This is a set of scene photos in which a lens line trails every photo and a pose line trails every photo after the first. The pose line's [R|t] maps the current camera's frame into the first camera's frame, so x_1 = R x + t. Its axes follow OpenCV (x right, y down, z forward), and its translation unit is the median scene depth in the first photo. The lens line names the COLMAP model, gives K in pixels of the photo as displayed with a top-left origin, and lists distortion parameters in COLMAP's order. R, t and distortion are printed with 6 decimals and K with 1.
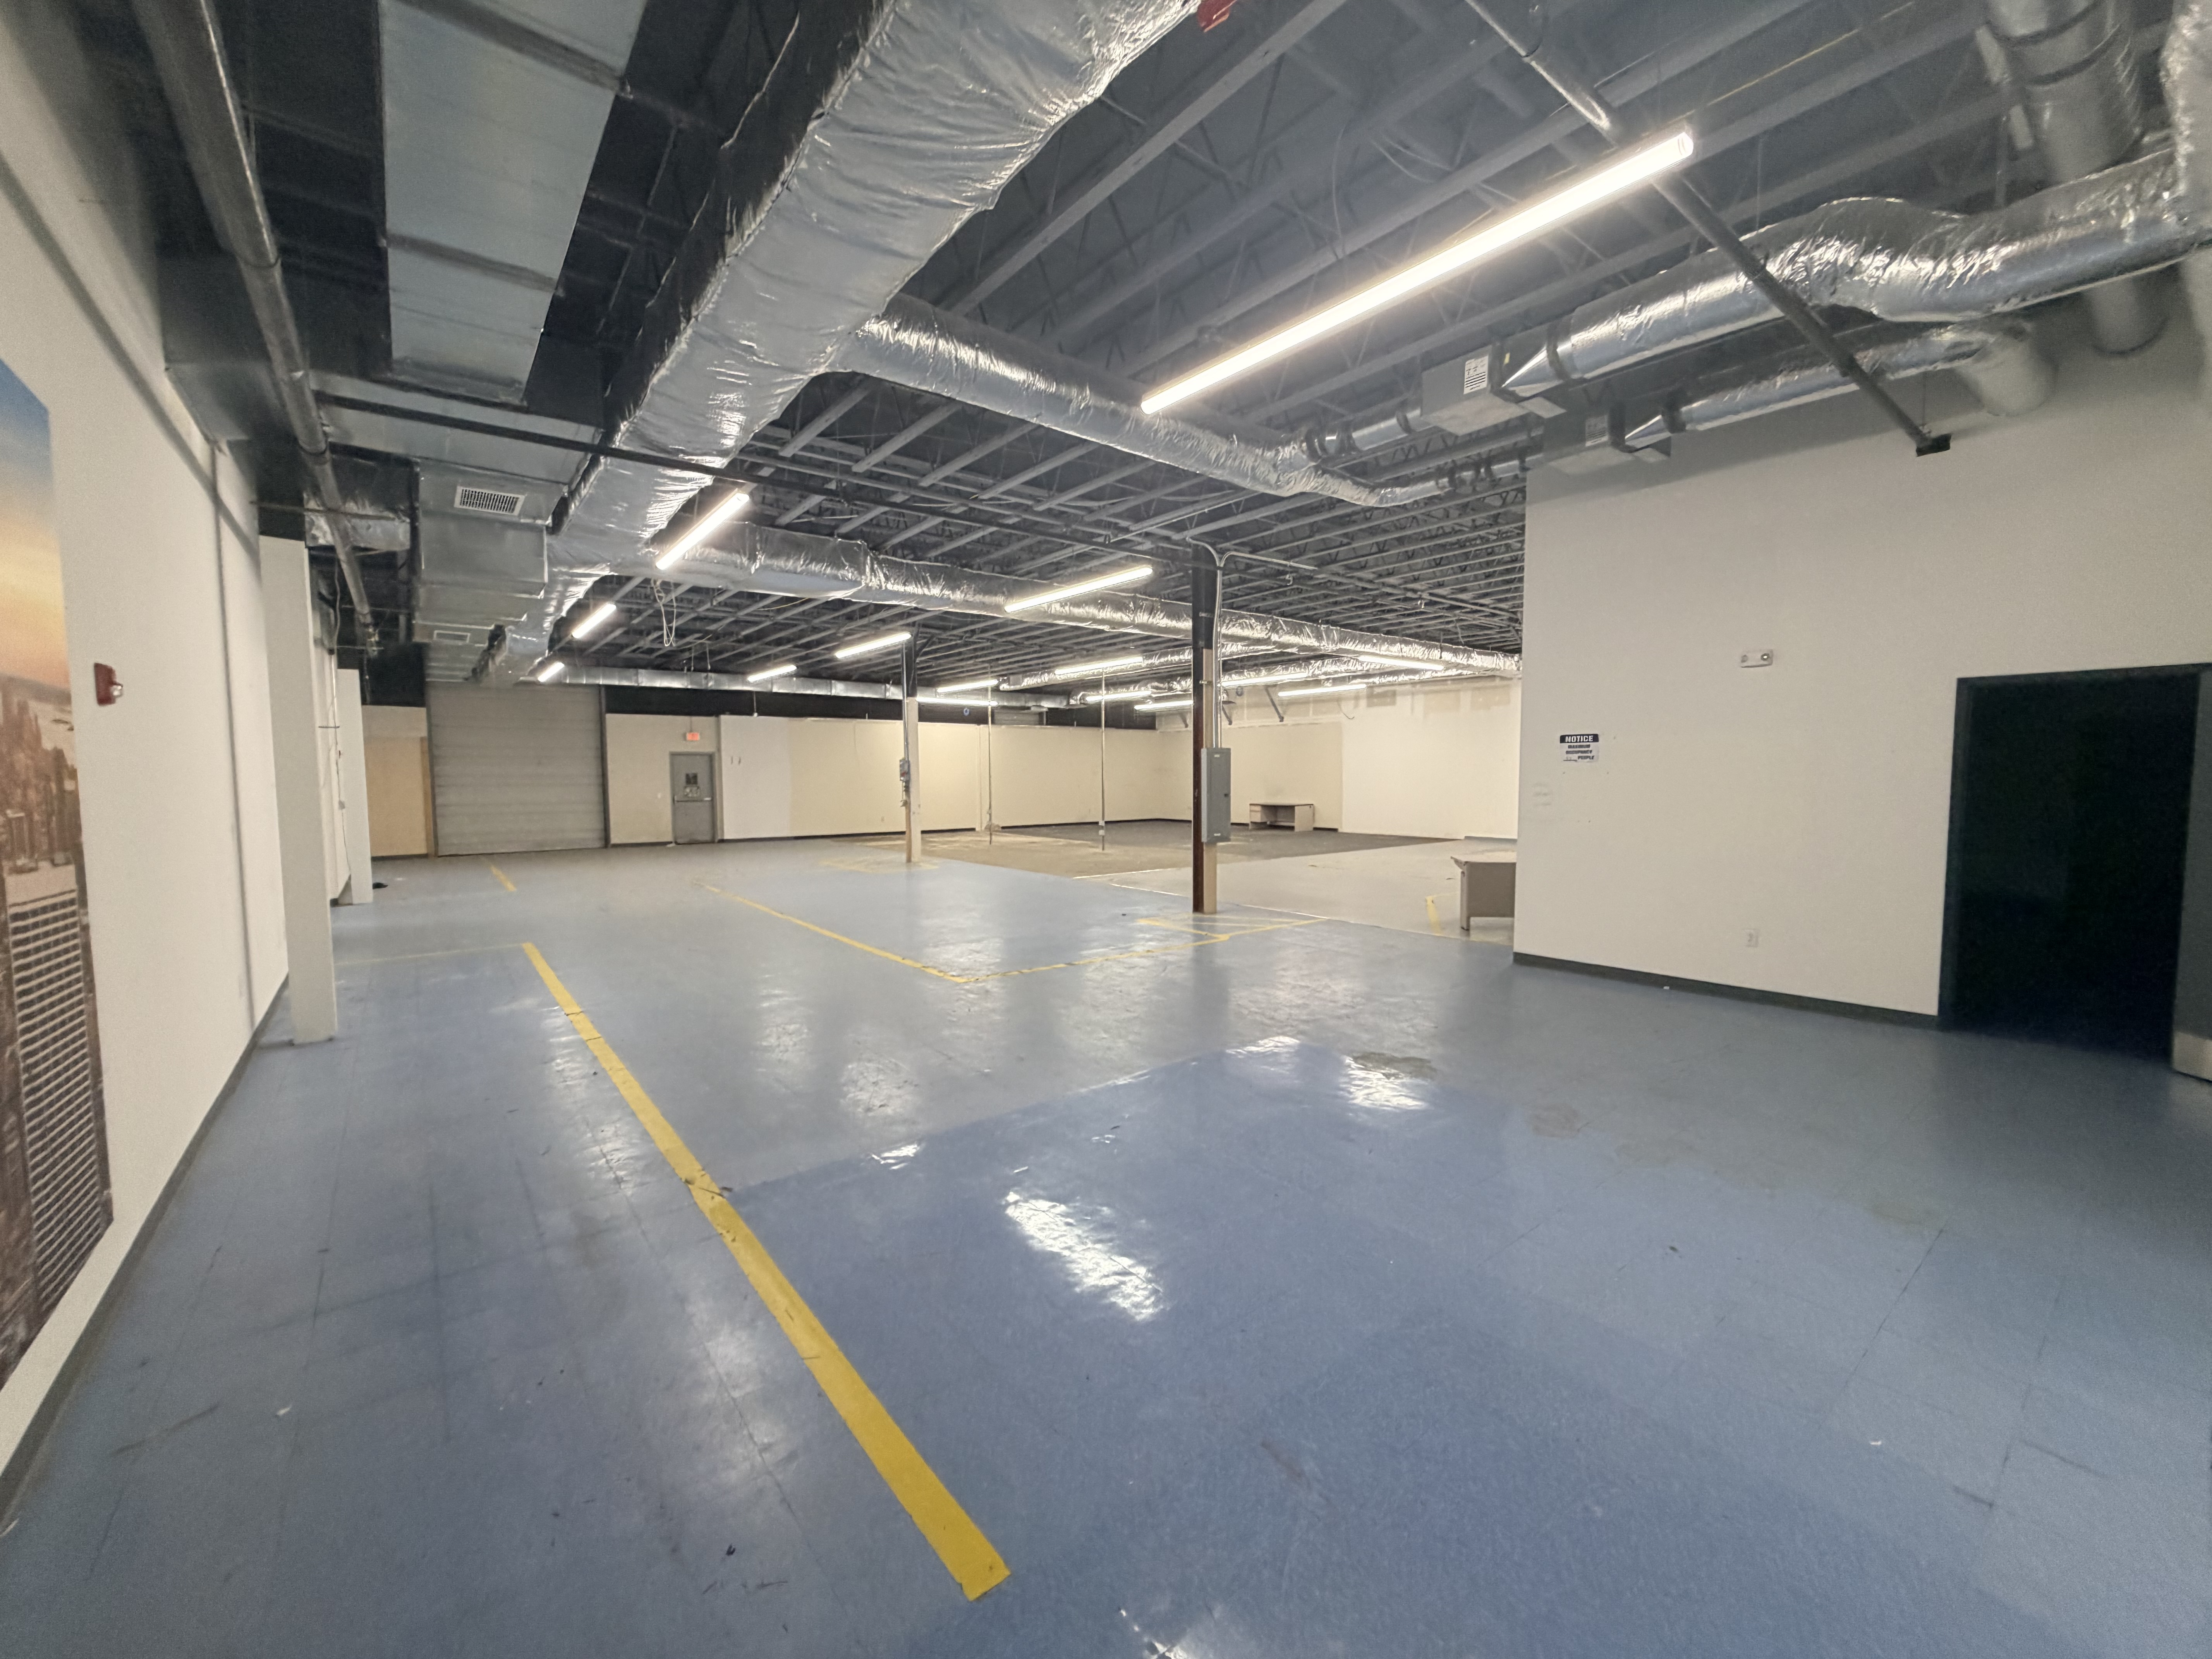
lens RADIAL K [[871.0, 0, 1100.1], [0, 871.0, 830.9], [0, 0, 1]] dist [-0.011633, 0.000015]
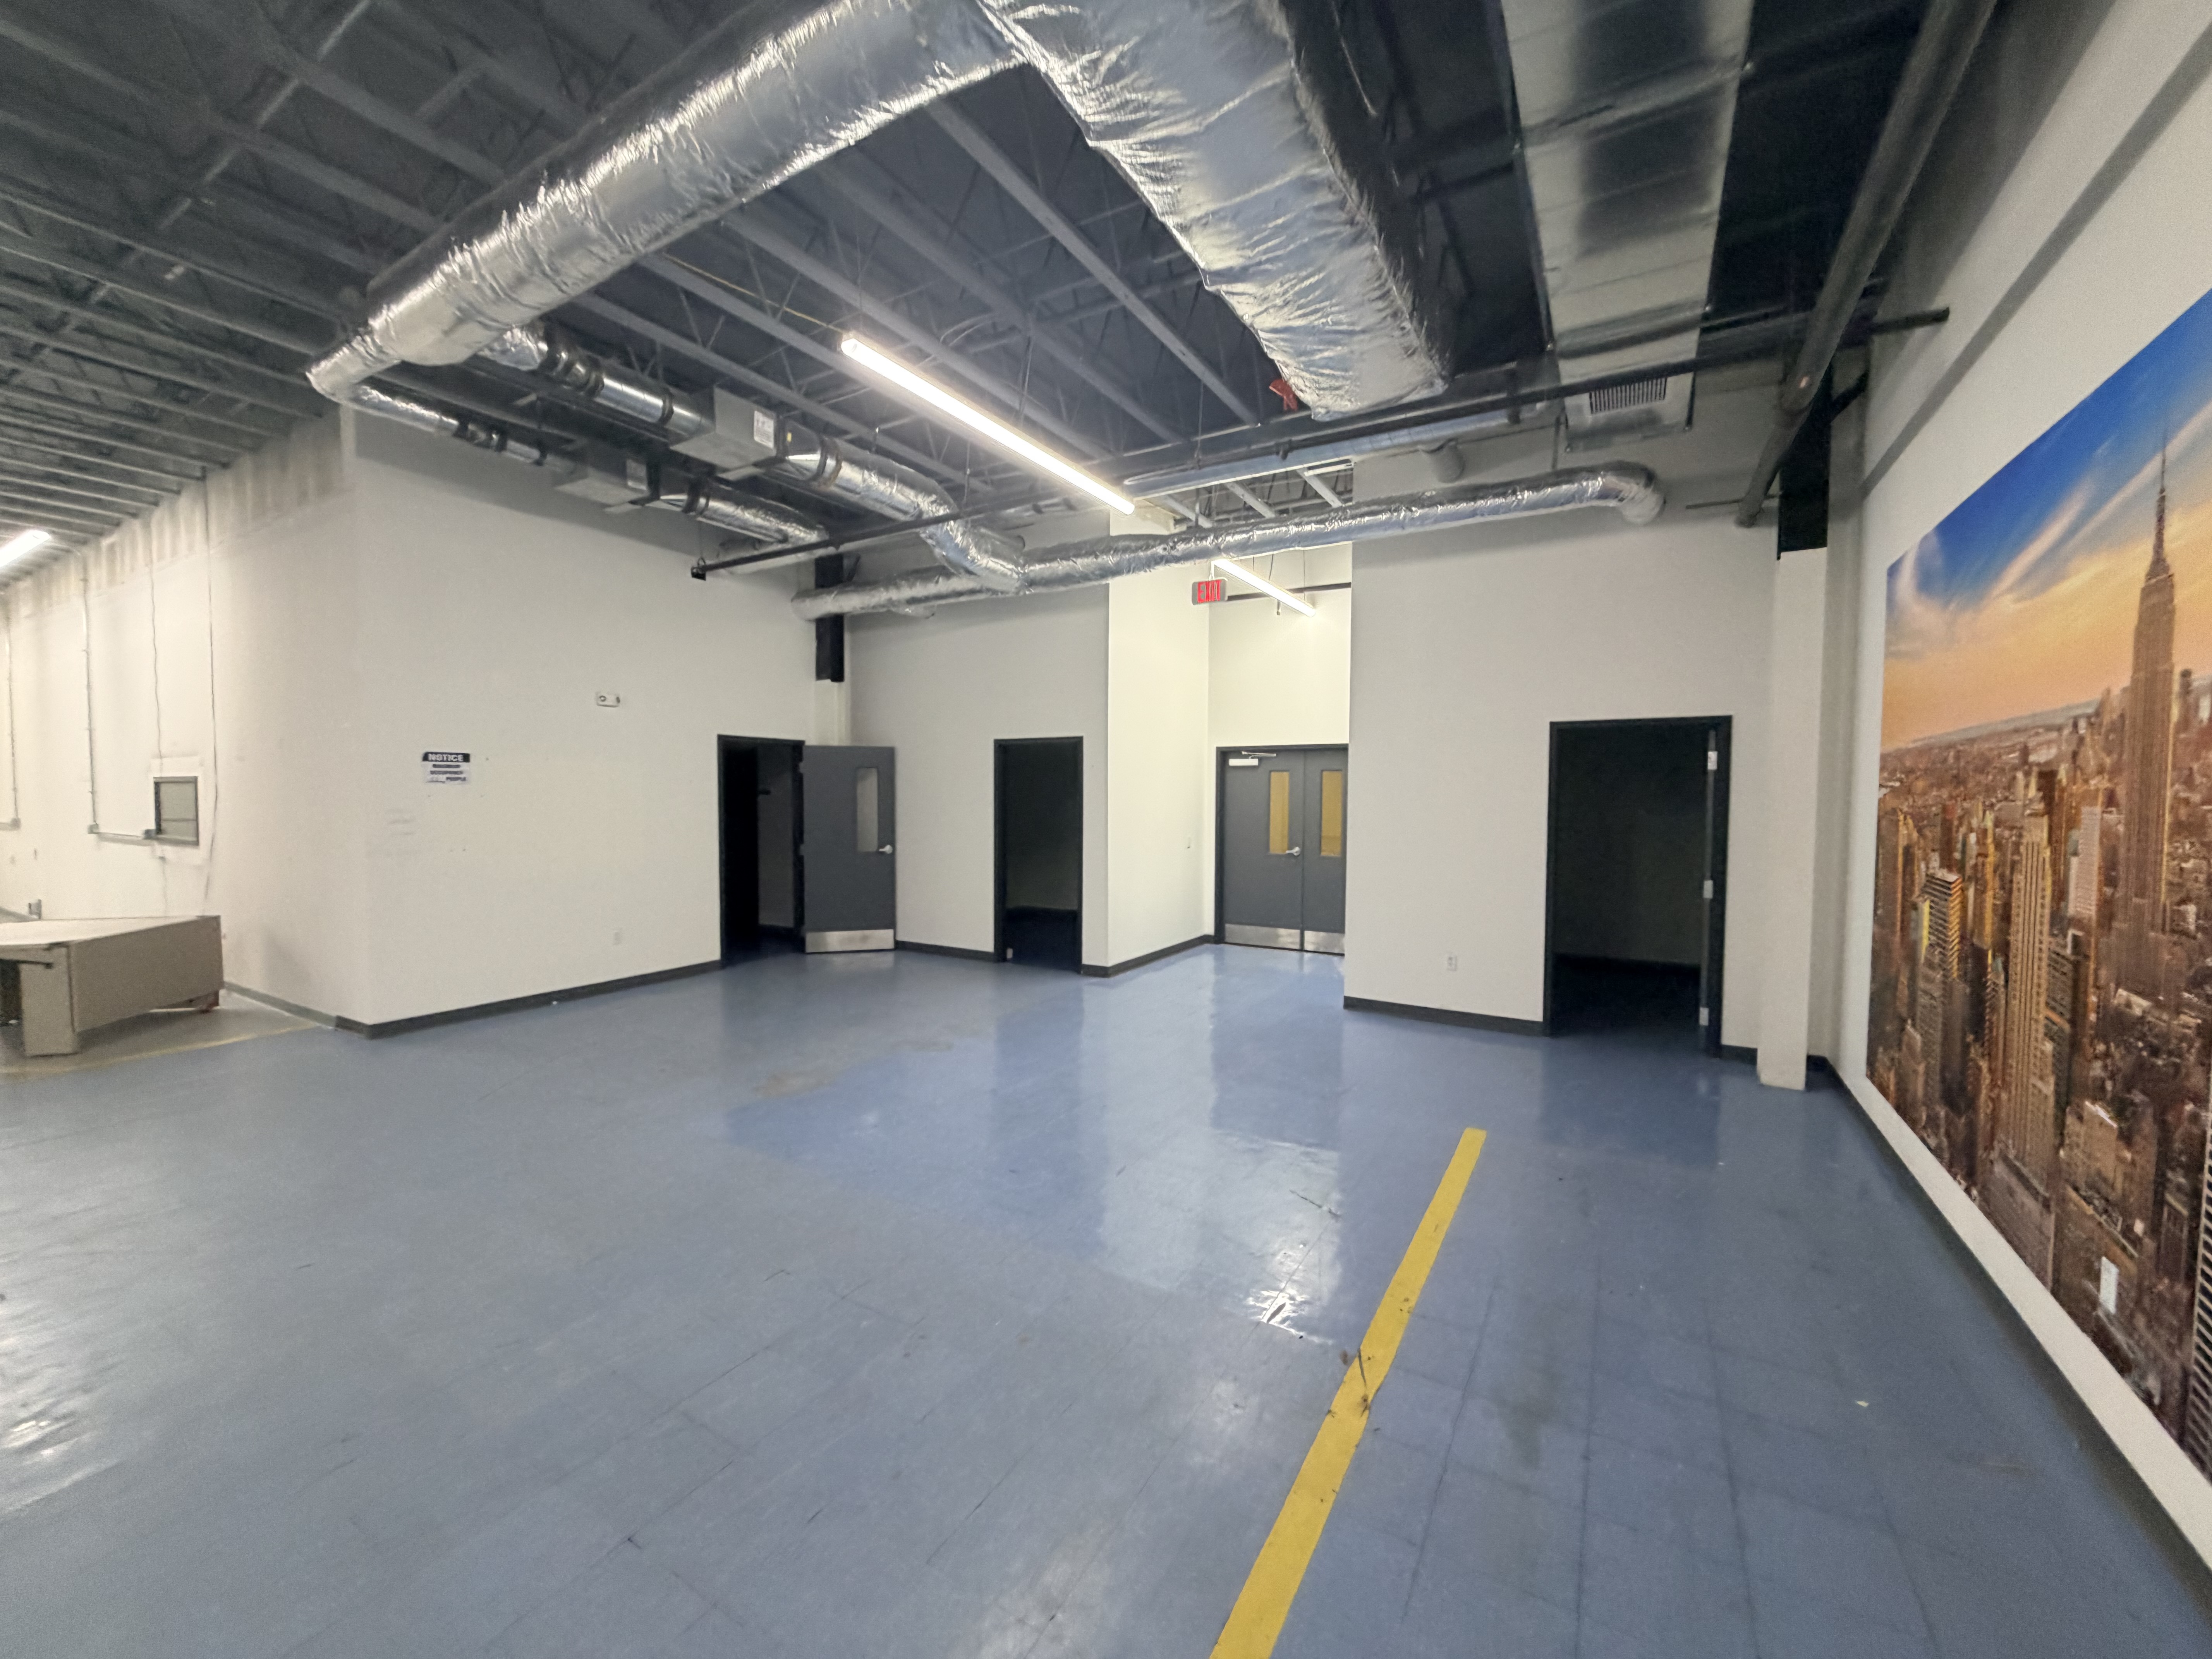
lens RADIAL K [[871.0, 0, 1097.3], [0, 871.0, 831.7], [0, 0, 1]] dist [-0.011633, 0.000015]
pose [[-0.364712, -0.033463, 0.930519, -0.634222], [0.058748, 0.996536, 0.058863, -0.054772], [-0.929265, 0.076134, -0.361482, 0.884254]]
